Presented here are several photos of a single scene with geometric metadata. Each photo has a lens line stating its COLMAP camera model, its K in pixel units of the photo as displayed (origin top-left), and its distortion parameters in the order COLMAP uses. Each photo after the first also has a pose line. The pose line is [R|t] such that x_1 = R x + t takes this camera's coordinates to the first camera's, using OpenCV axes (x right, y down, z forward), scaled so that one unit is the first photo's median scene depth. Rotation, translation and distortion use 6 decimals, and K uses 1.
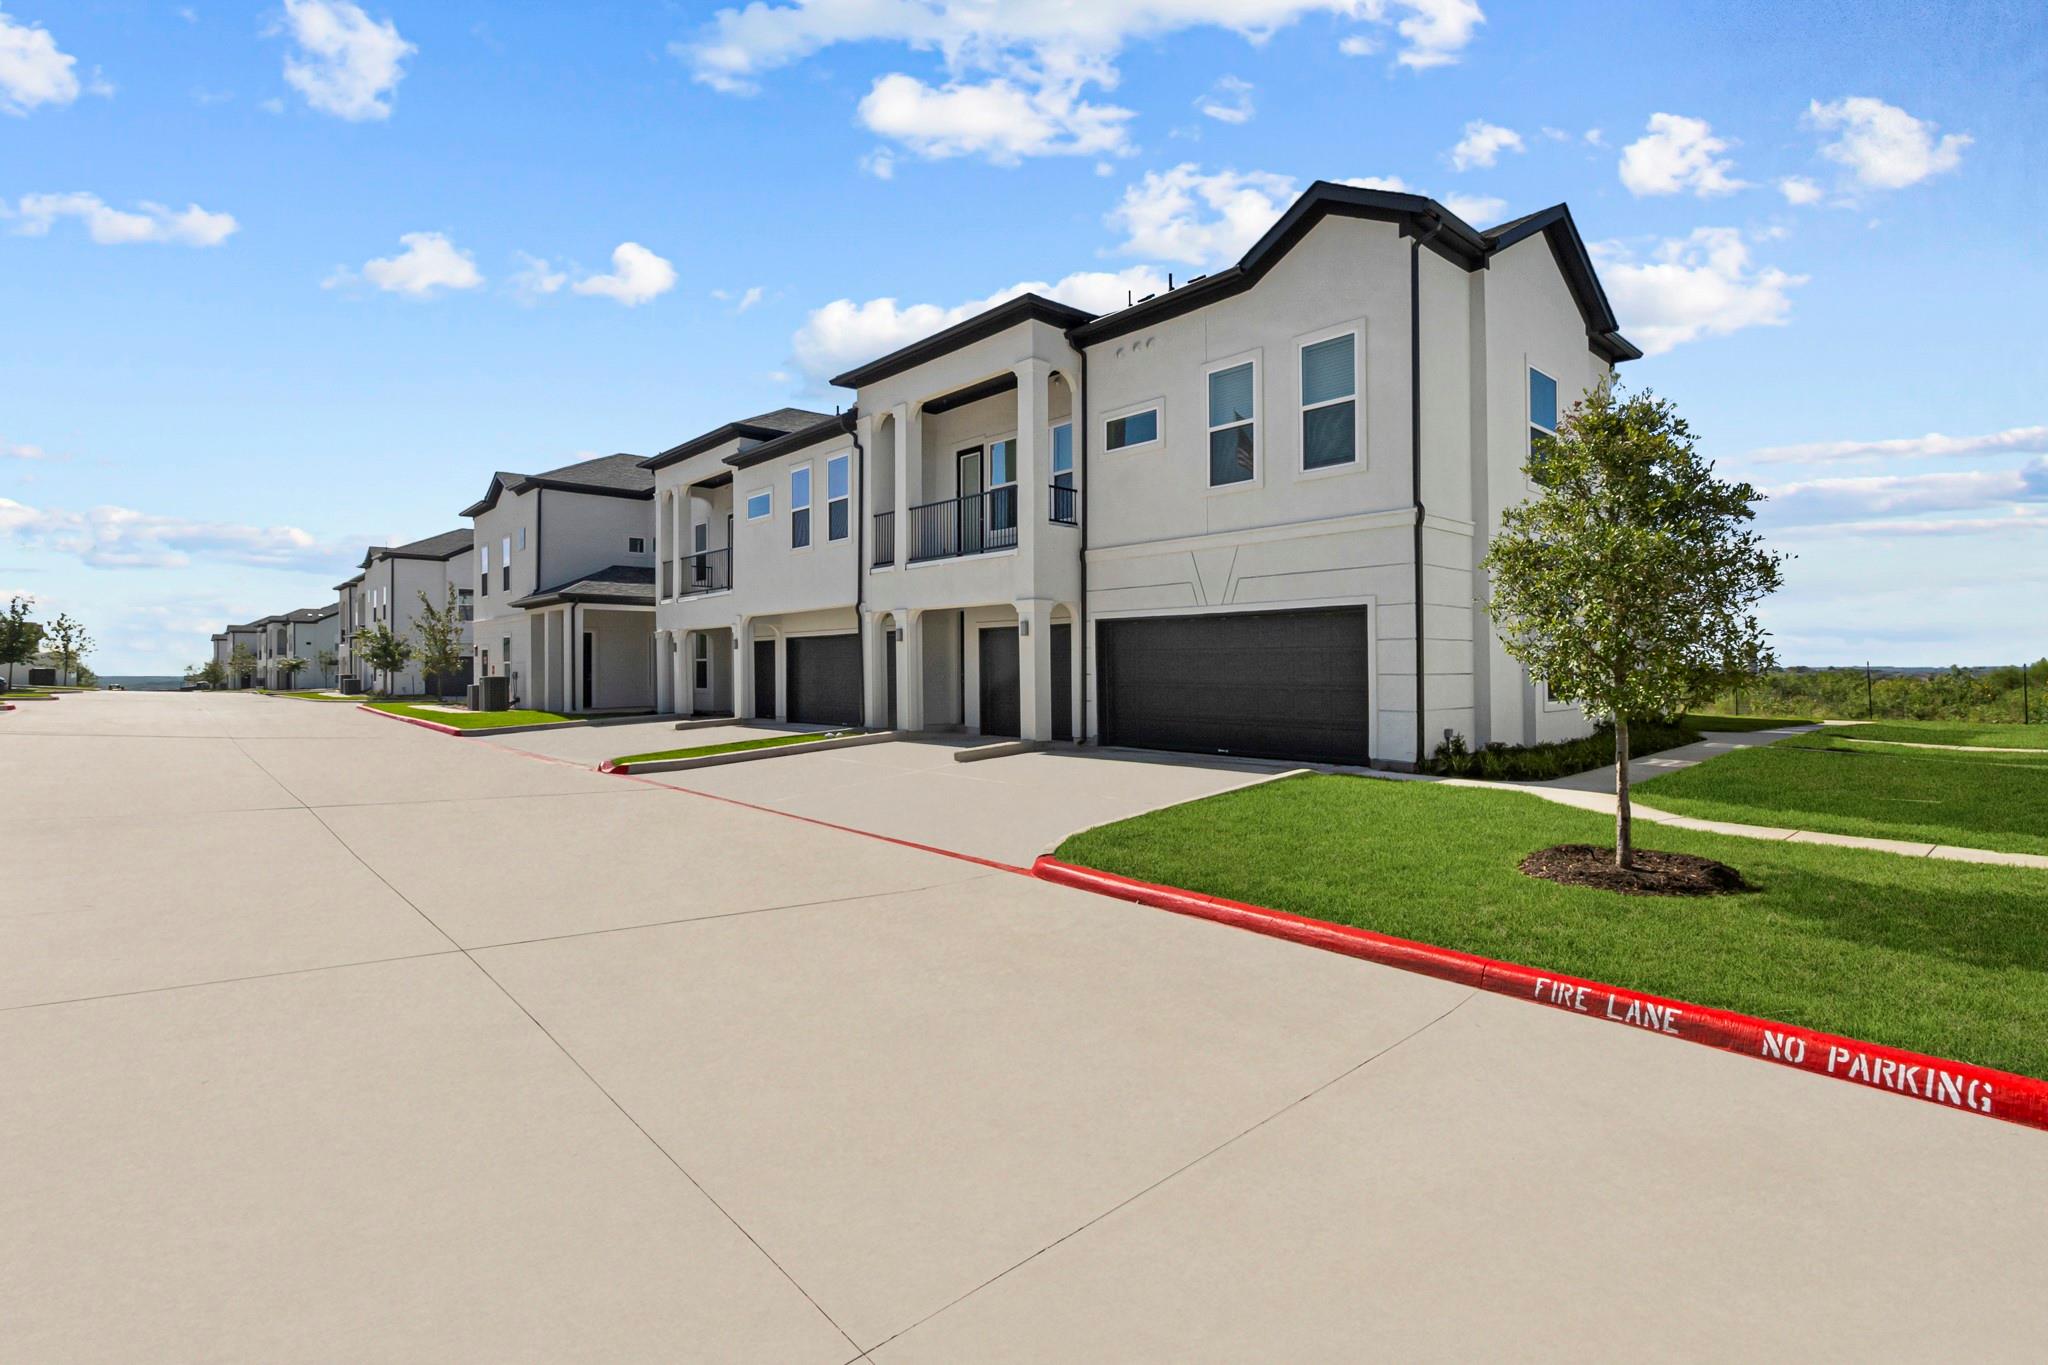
lens RADIAL K [[946.3, 0, 1036.1], [0, 946.3, 656.2], [0, 0, 1]] dist [0.003491, -0.000581]
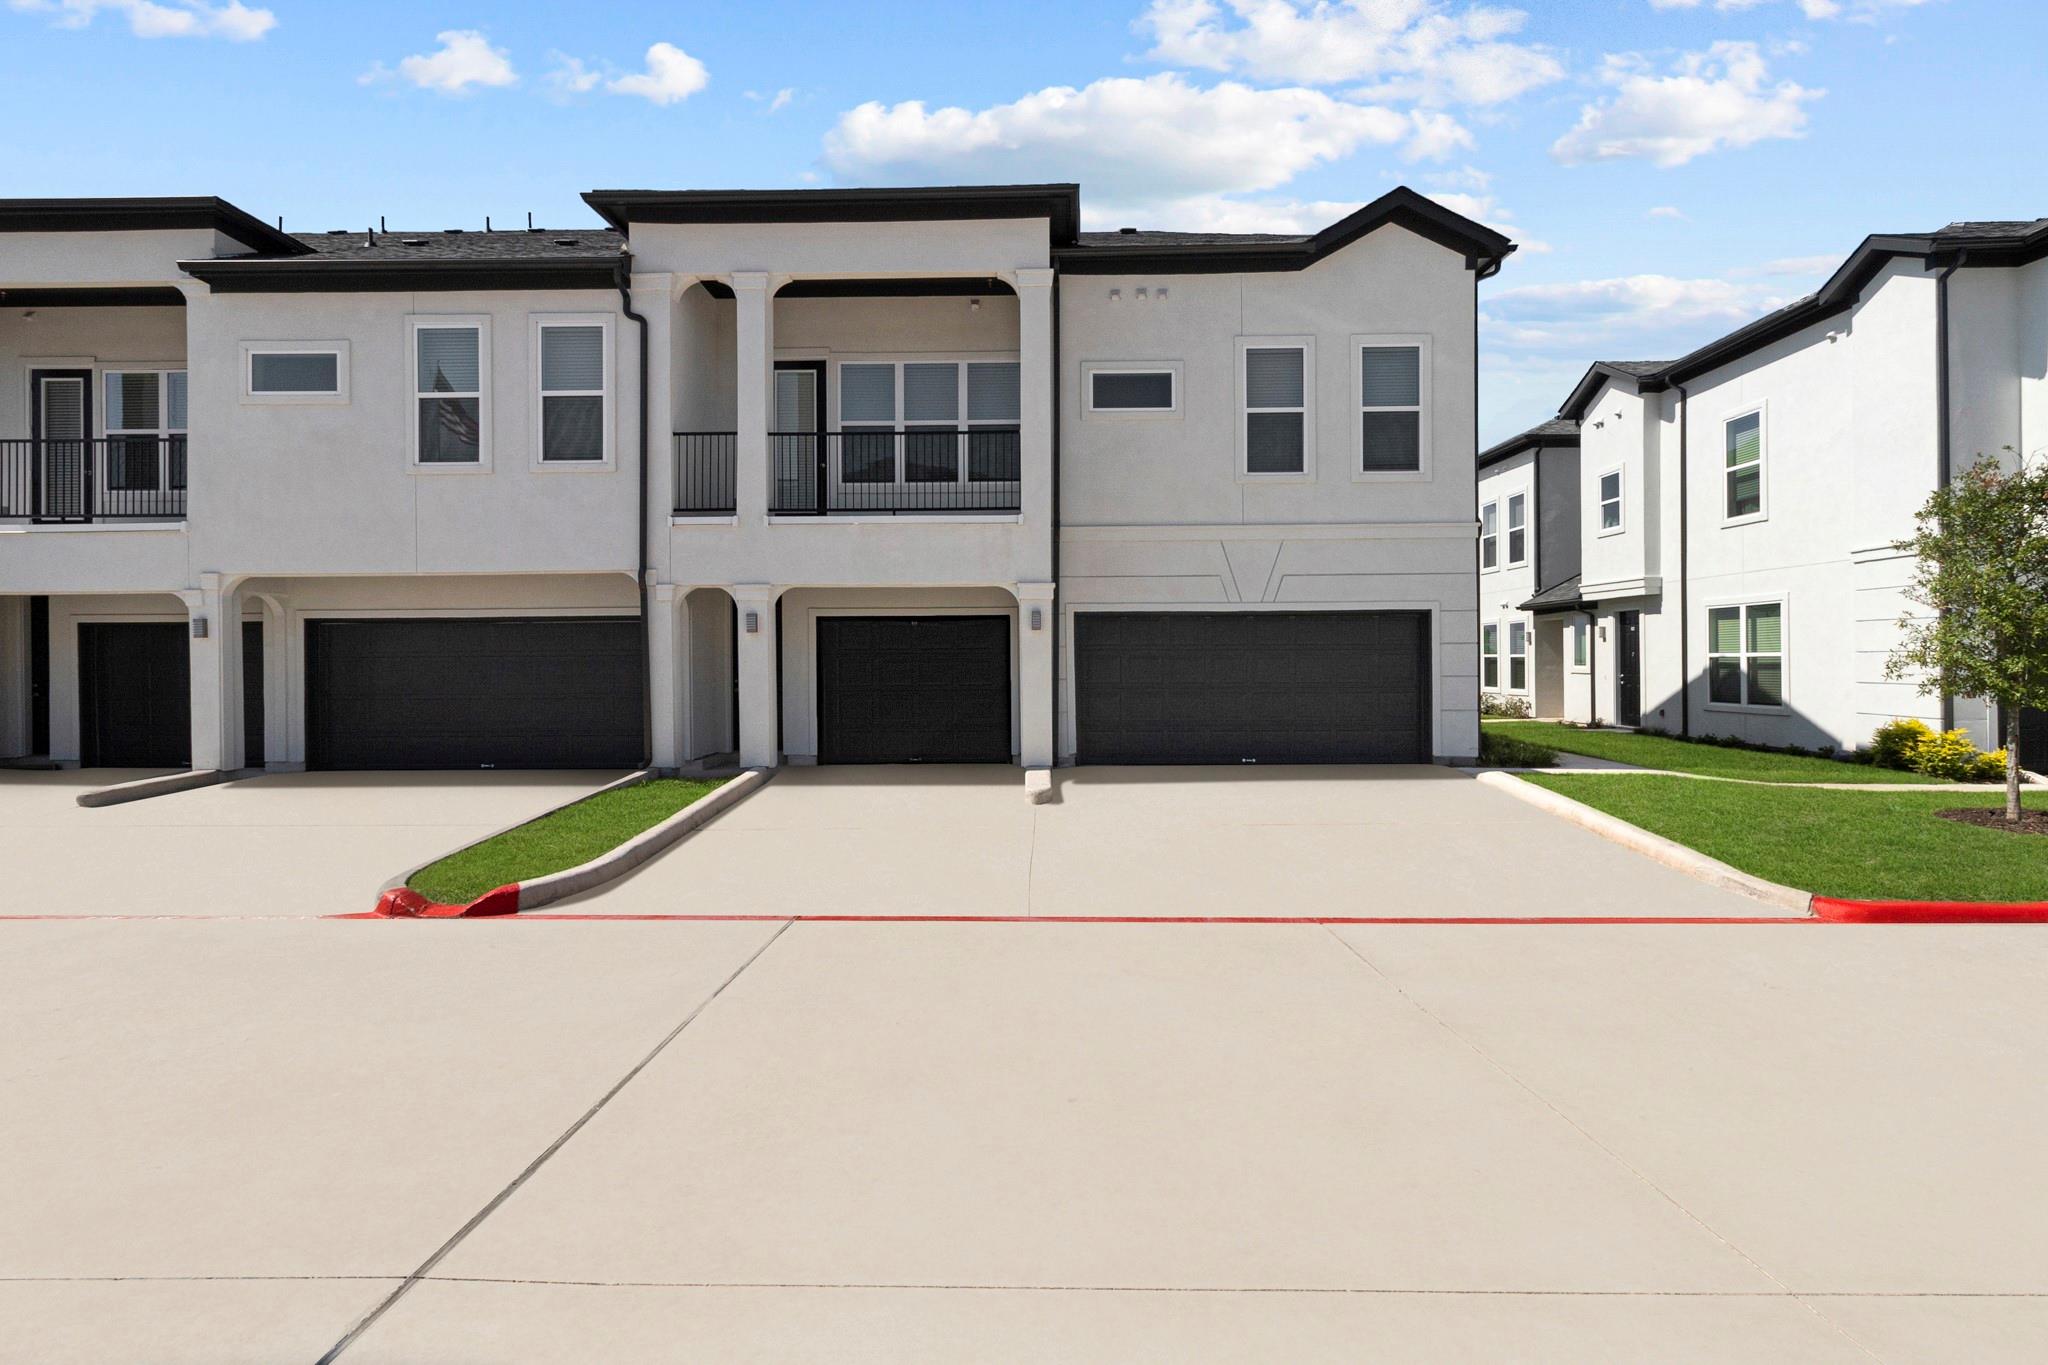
lens RADIAL K [[946.3, 0, 1013.8], [0, 946.3, 667.3], [0, 0, 1]] dist [0.003491, -0.000581]
pose [[0.688156, 0.002455, 0.725559, -0.577152], [-0.004633, 0.999989, 0.001010, 0.008550], [-0.725548, -0.004057, 0.688159, 0.484768]]
